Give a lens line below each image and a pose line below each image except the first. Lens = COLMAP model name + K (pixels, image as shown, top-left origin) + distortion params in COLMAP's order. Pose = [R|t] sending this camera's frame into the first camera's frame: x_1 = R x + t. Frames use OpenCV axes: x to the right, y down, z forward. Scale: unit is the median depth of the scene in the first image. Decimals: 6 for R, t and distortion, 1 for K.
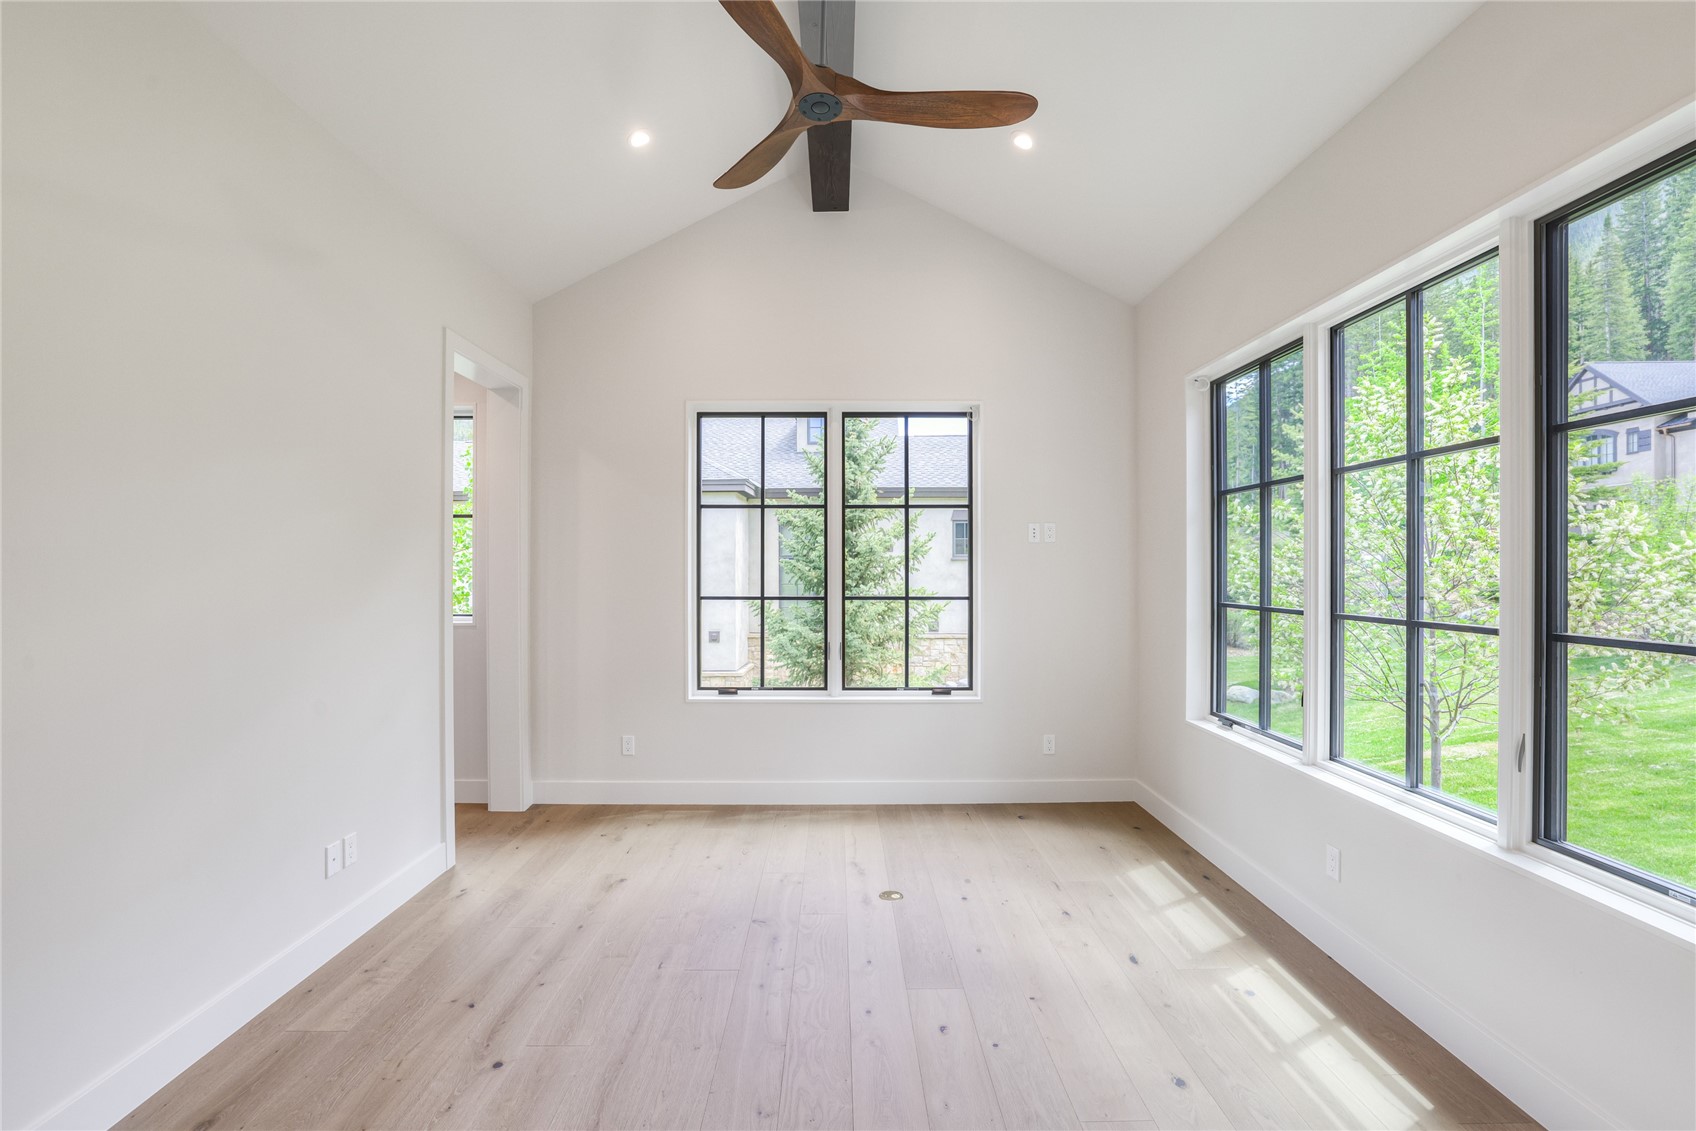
lens RADIAL K [[736.7, 0, 847.6], [0, 736.7, 566.4], [0, 0, 1]] dist [-0.000107, -0.000012]
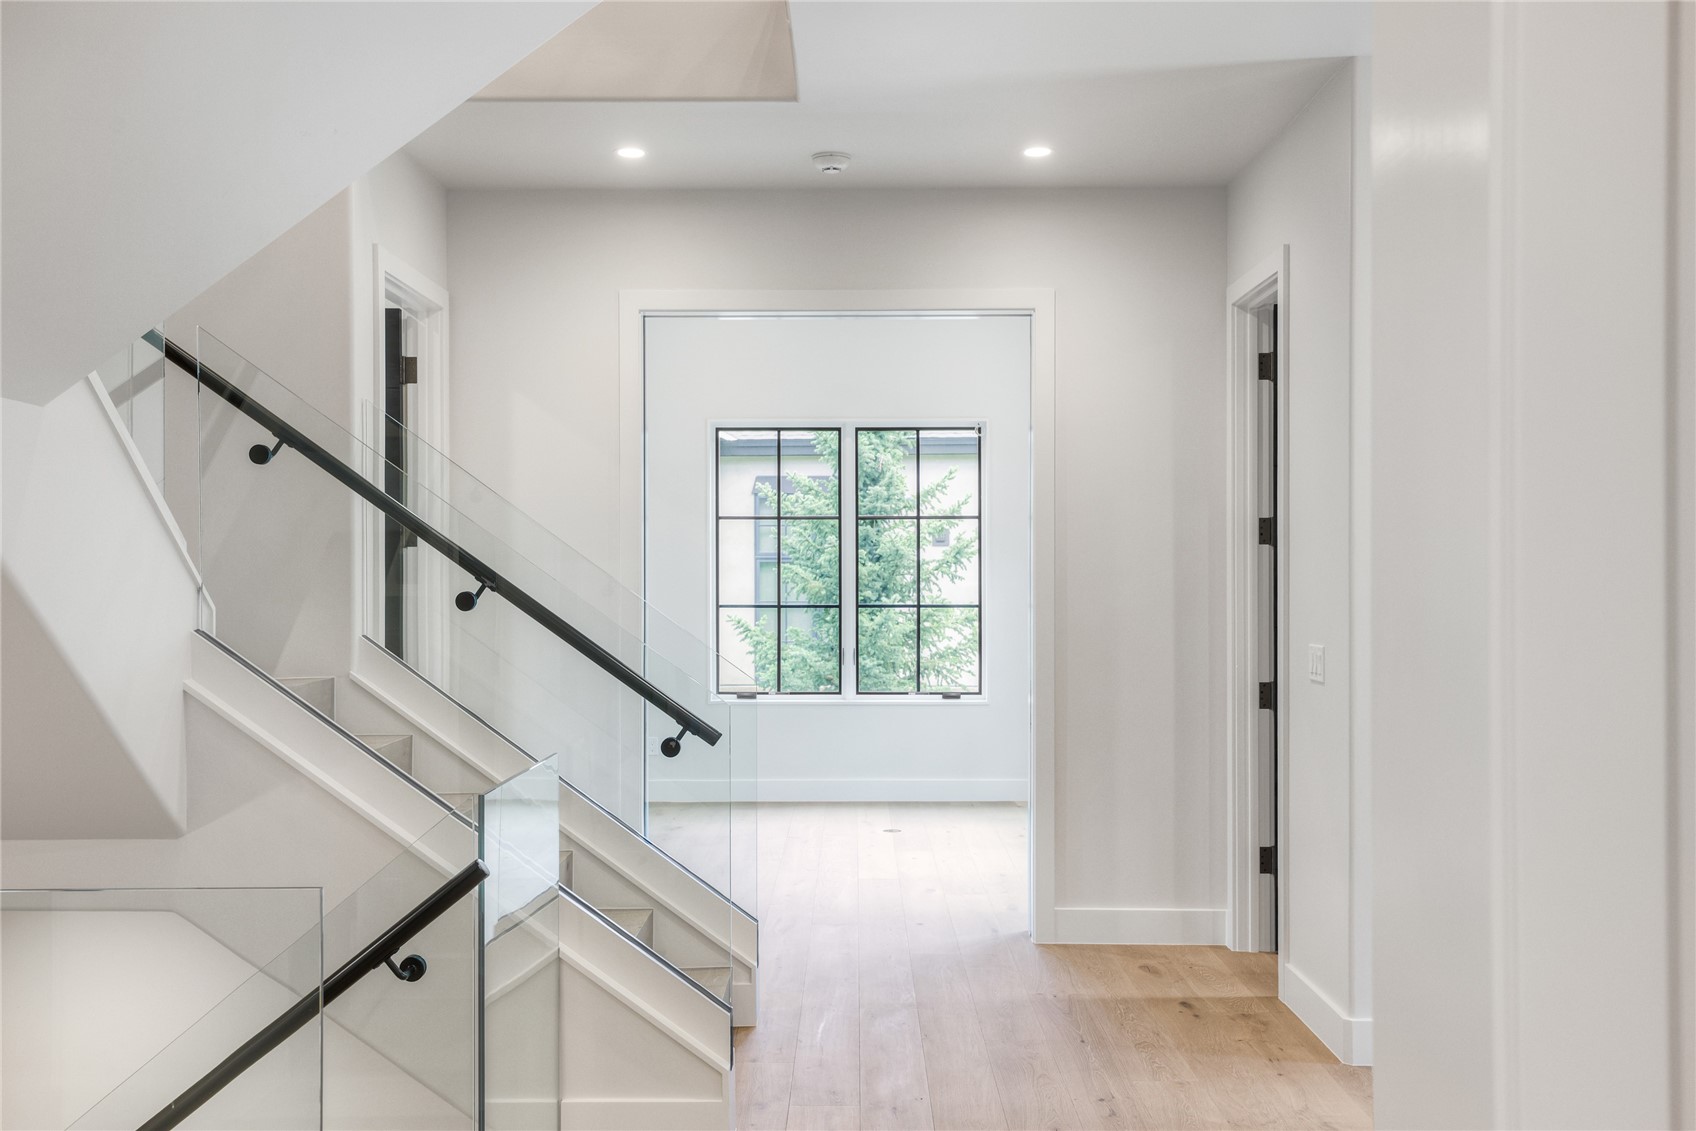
lens RADIAL K [[1709.2, 0, 848.0], [0, 1709.2, 566.5], [0, 0, 1]] dist [-0.000466, 0.000000]
pose [[0.999803, -0.001241, -0.019811, 0.021027], [0.001209, 0.999998, -0.001630, -0.005709], [0.019813, 0.001606, 0.999802, -1.008936]]
